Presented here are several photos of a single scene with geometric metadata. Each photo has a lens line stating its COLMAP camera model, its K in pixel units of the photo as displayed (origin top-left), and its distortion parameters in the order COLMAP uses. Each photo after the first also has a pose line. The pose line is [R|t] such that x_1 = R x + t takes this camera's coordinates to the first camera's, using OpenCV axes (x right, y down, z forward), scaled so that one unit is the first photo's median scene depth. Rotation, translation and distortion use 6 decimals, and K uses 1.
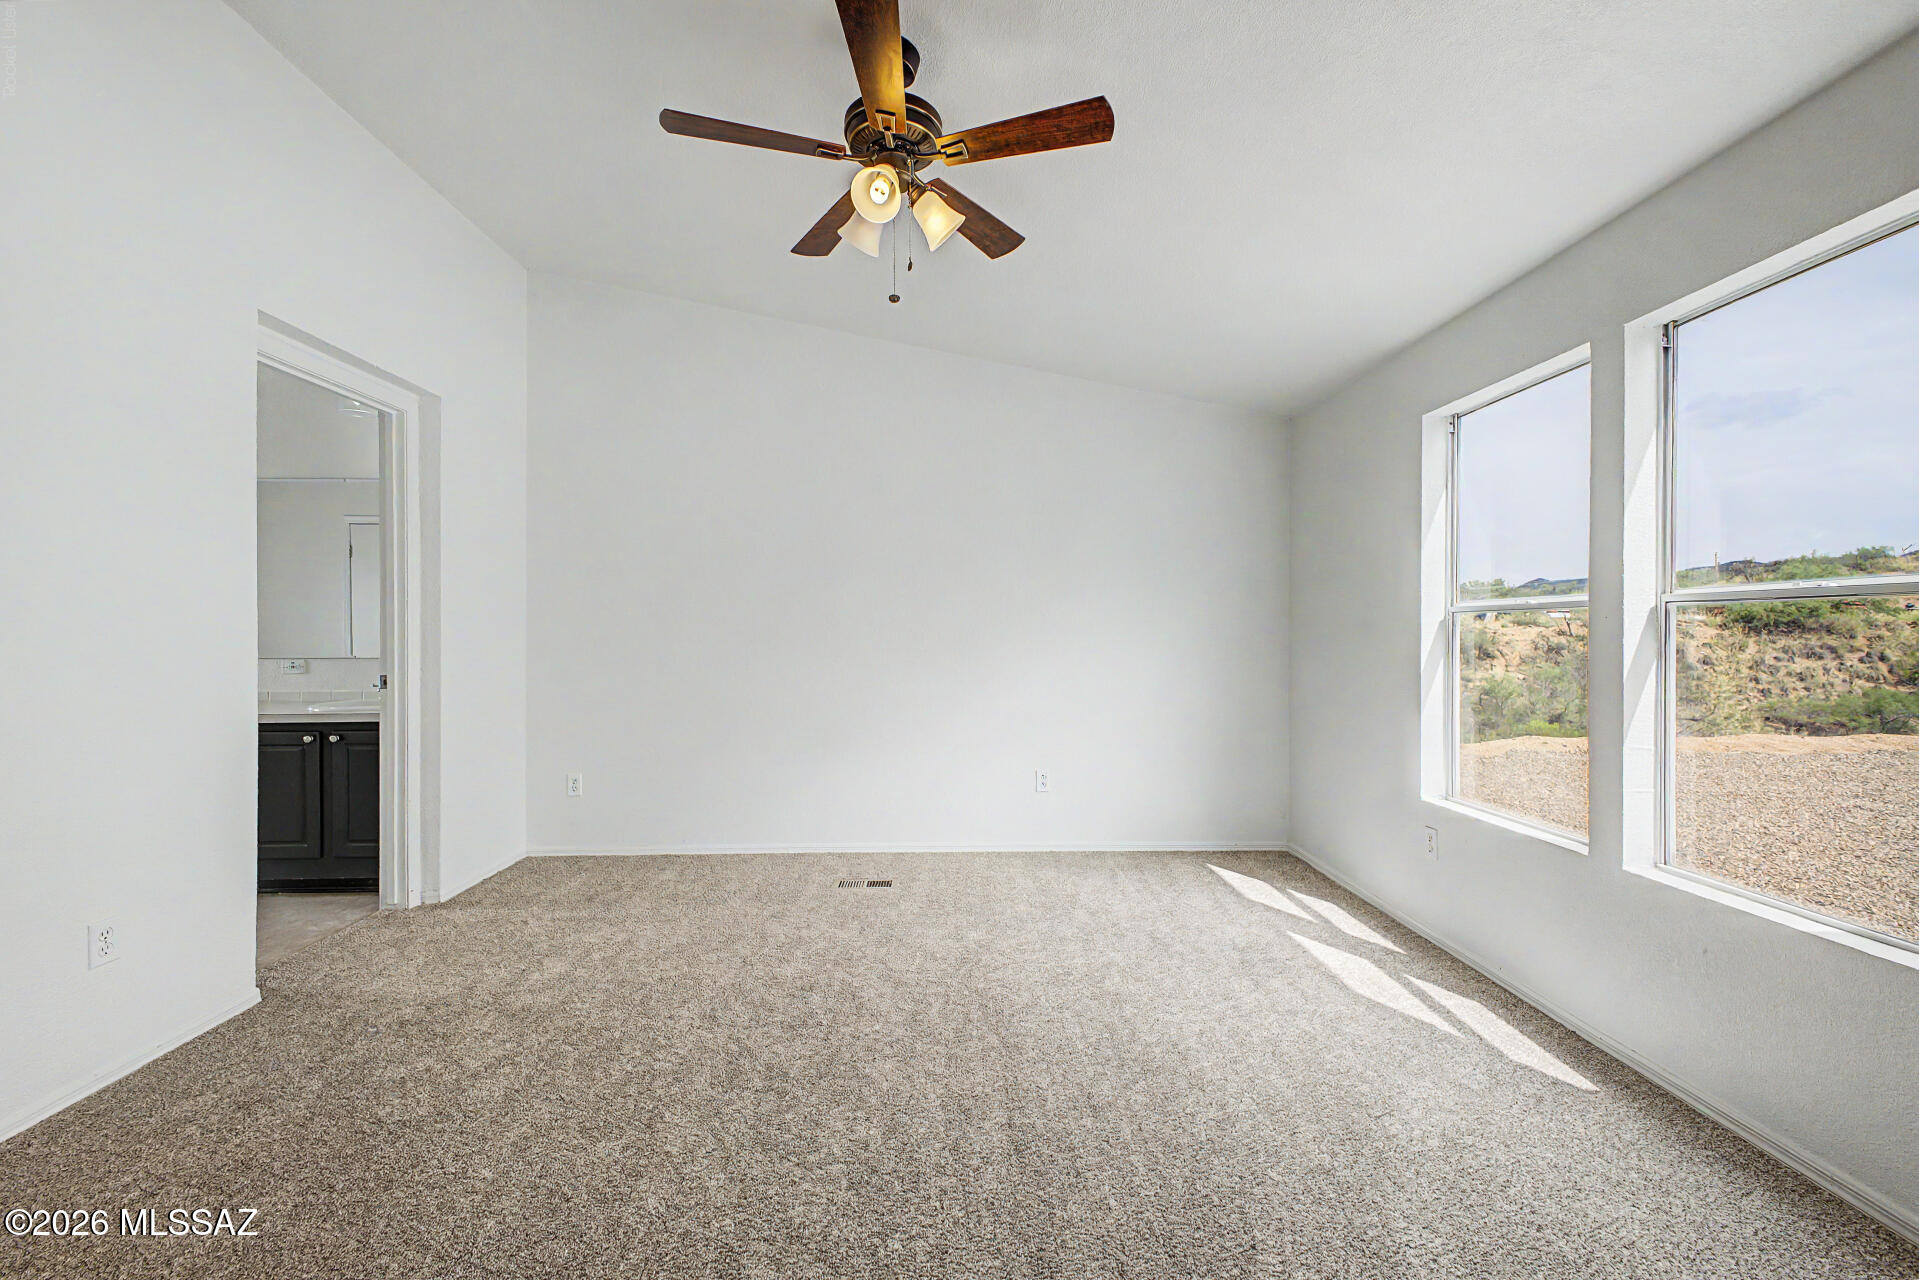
lens RADIAL K [[762.6, 0, 968.2], [0, 762.6, 638.6], [0, 0, 1]] dist [0.029831, -0.011314]
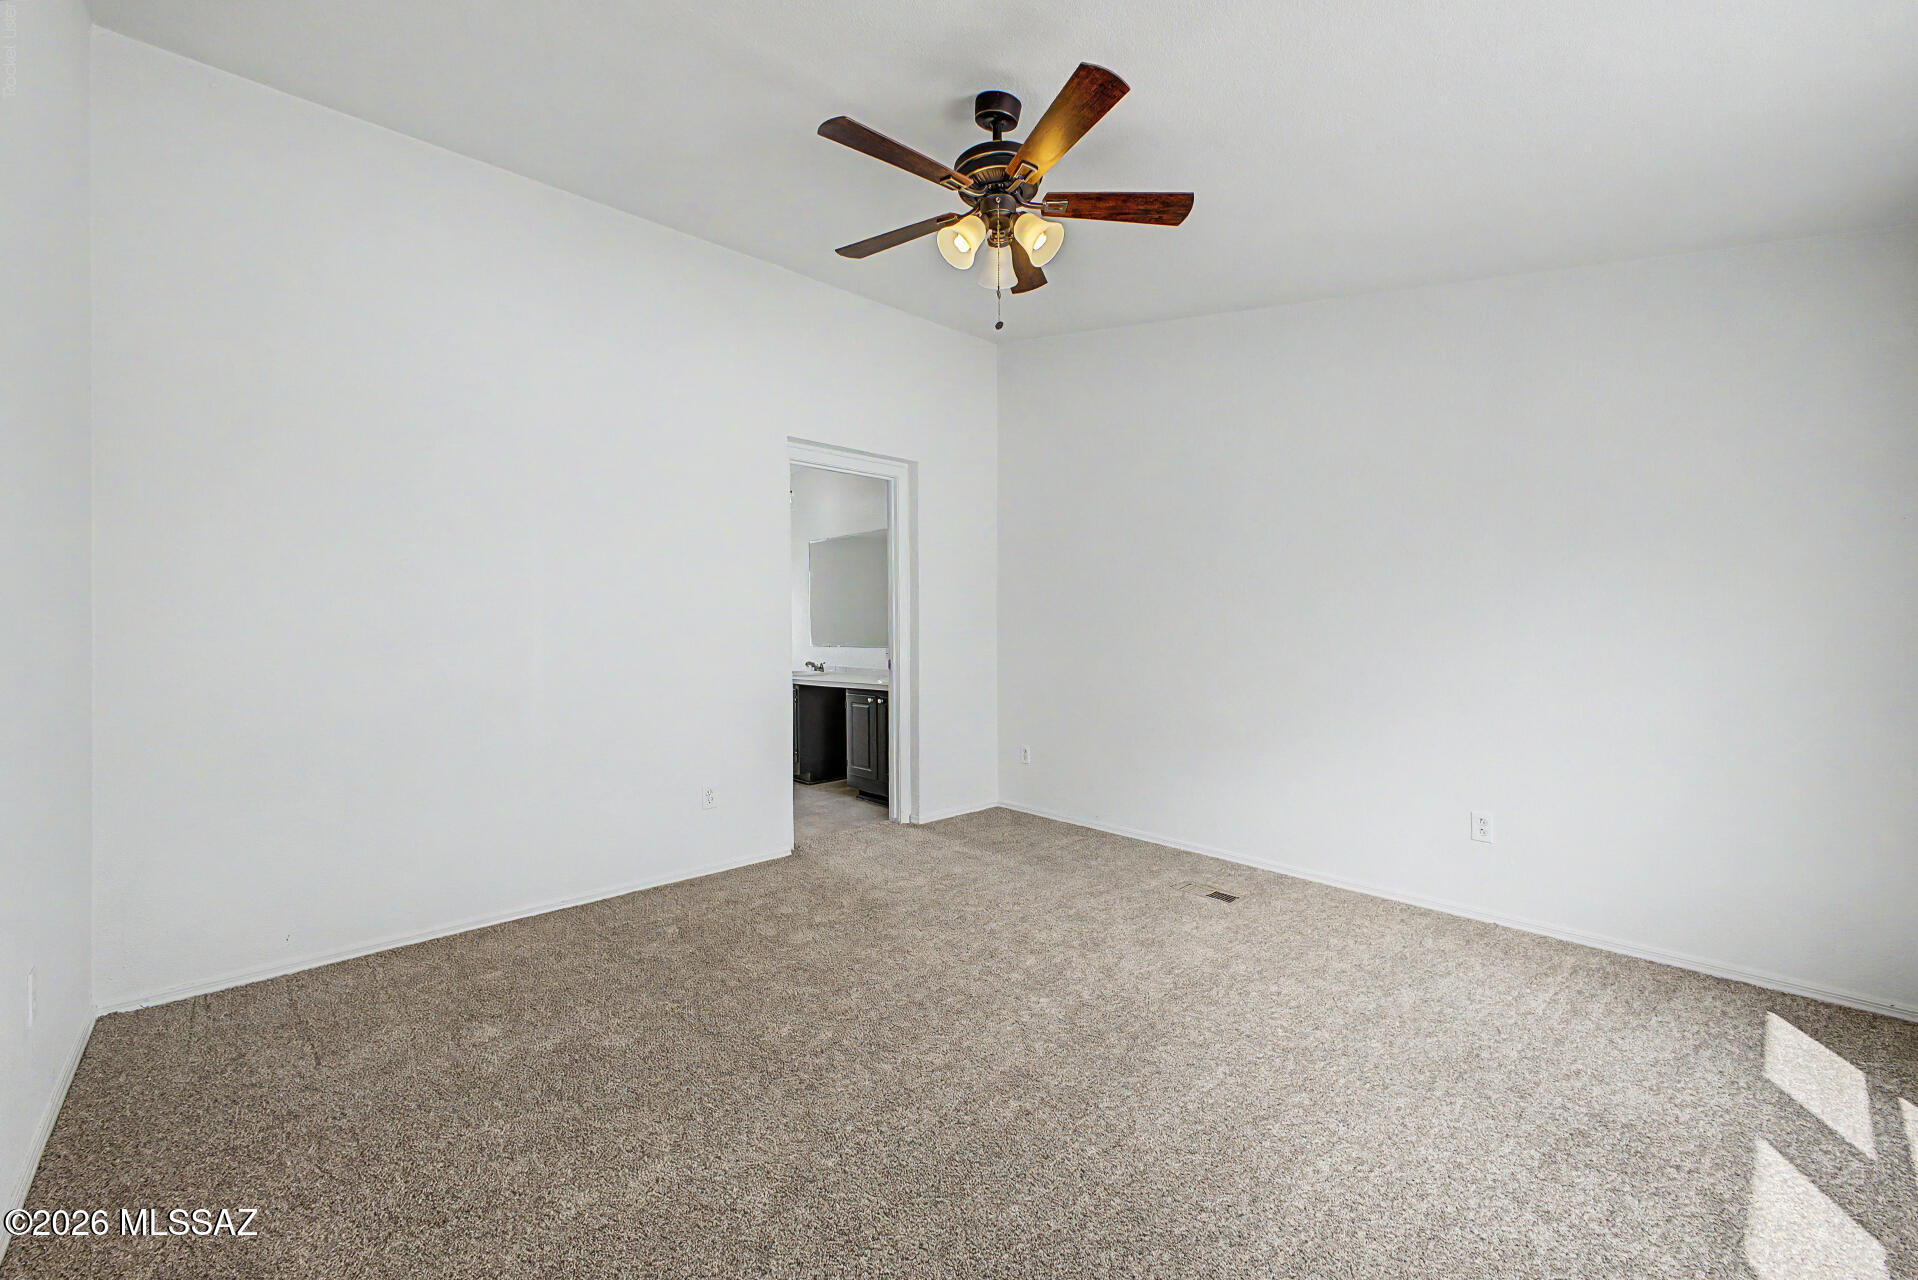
lens RADIAL K [[774.3, 0, 964.3], [0, 774.3, 630.2], [0, 0, 1]] dist [0.030976, -0.011824]
pose [[0.663637, -0.001599, -0.748053, 0.419395], [-0.003553, 0.999980, -0.005290, -0.000251], [0.748046, 0.006169, 0.663618, 0.134785]]
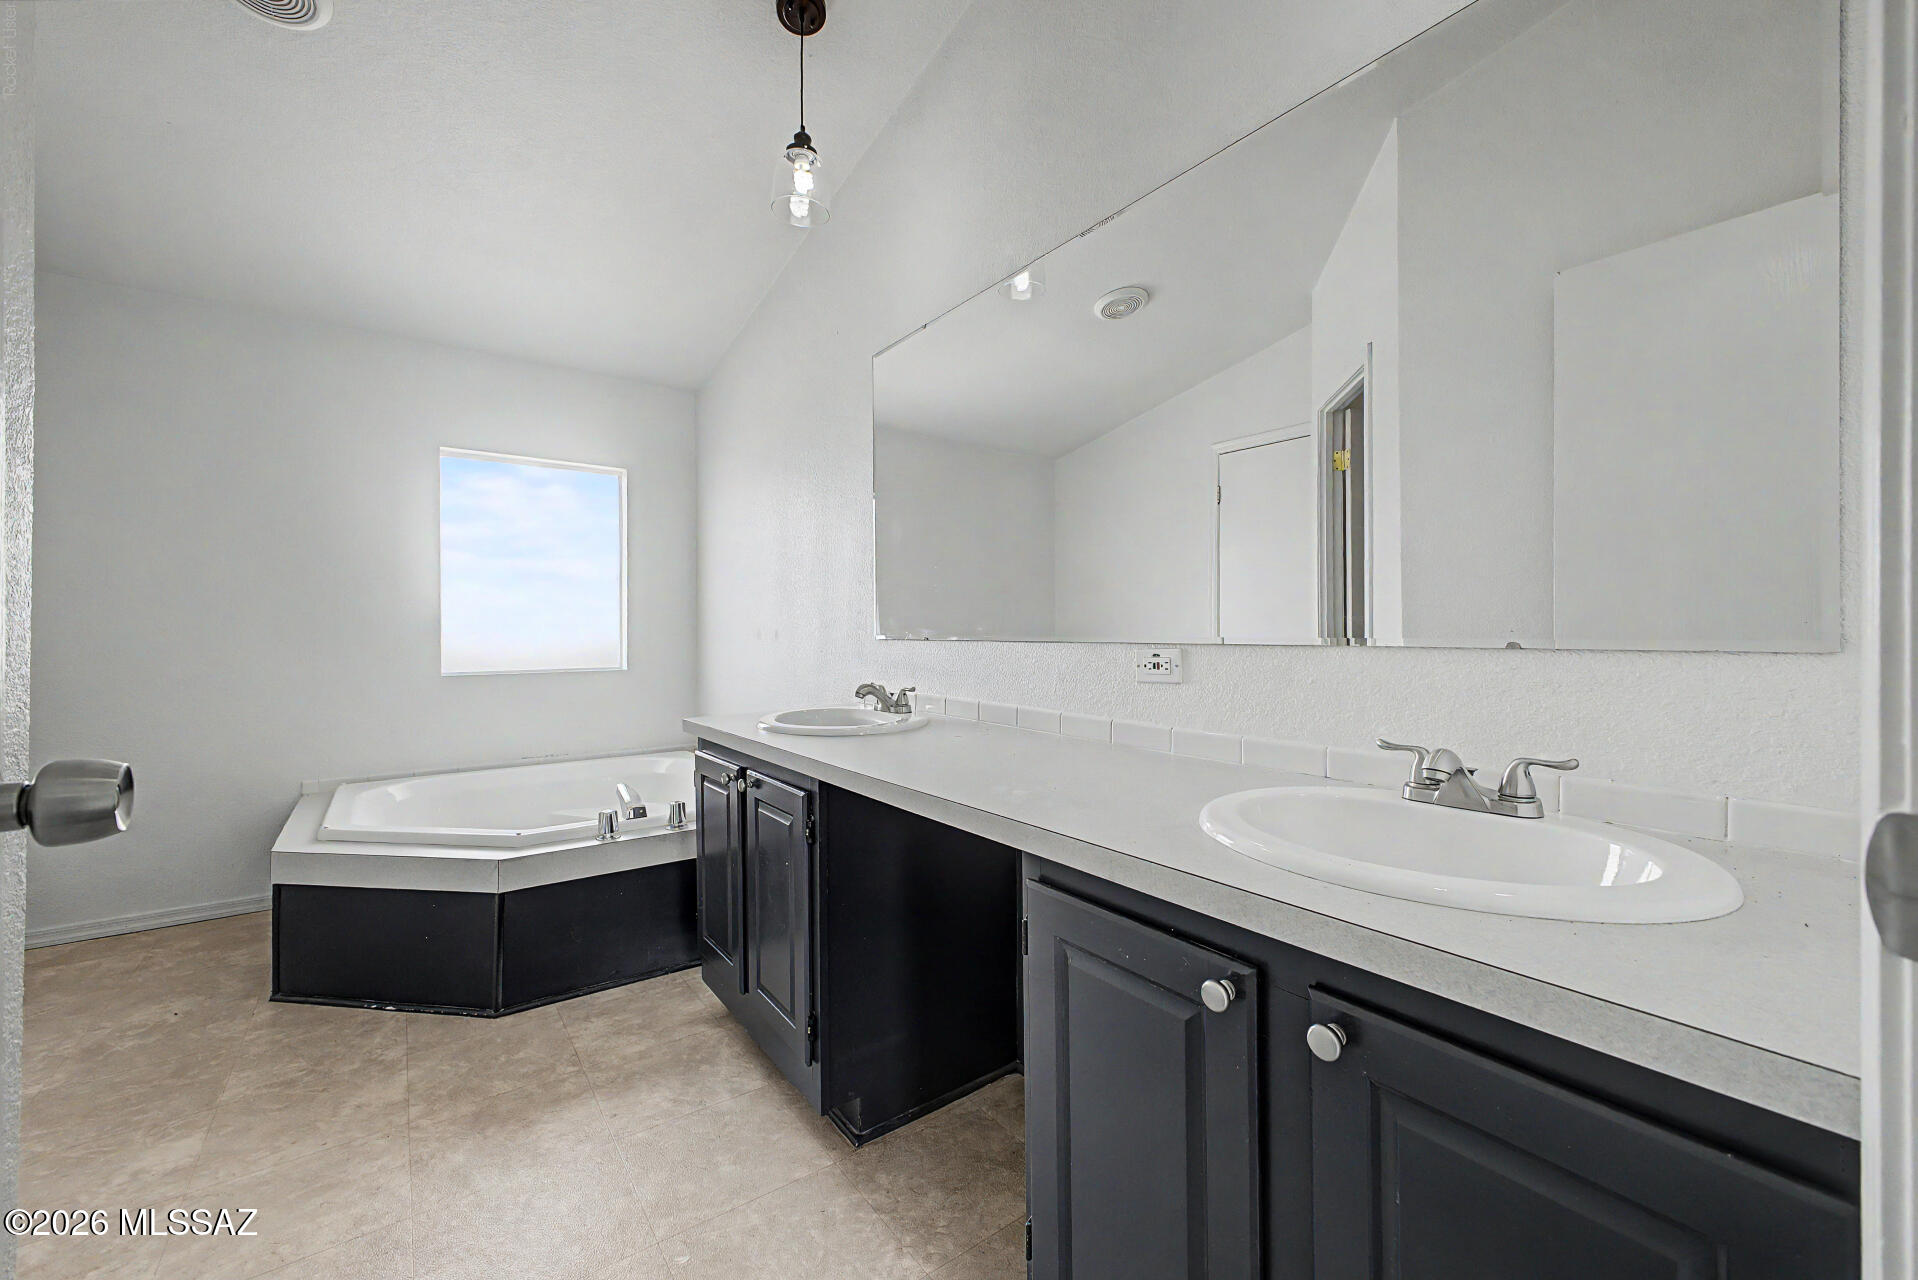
lens RADIAL K [[762.2, 0, 967.6], [0, 762.2, 638.6], [0, 0, 1]] dist [0.029831, -0.011314]
pose [[0.581339, 0.003389, -0.813654, -0.739110], [0.003663, 0.999970, 0.006783, 0.026182], [0.813653, -0.006924, 0.581310, 0.842376]]
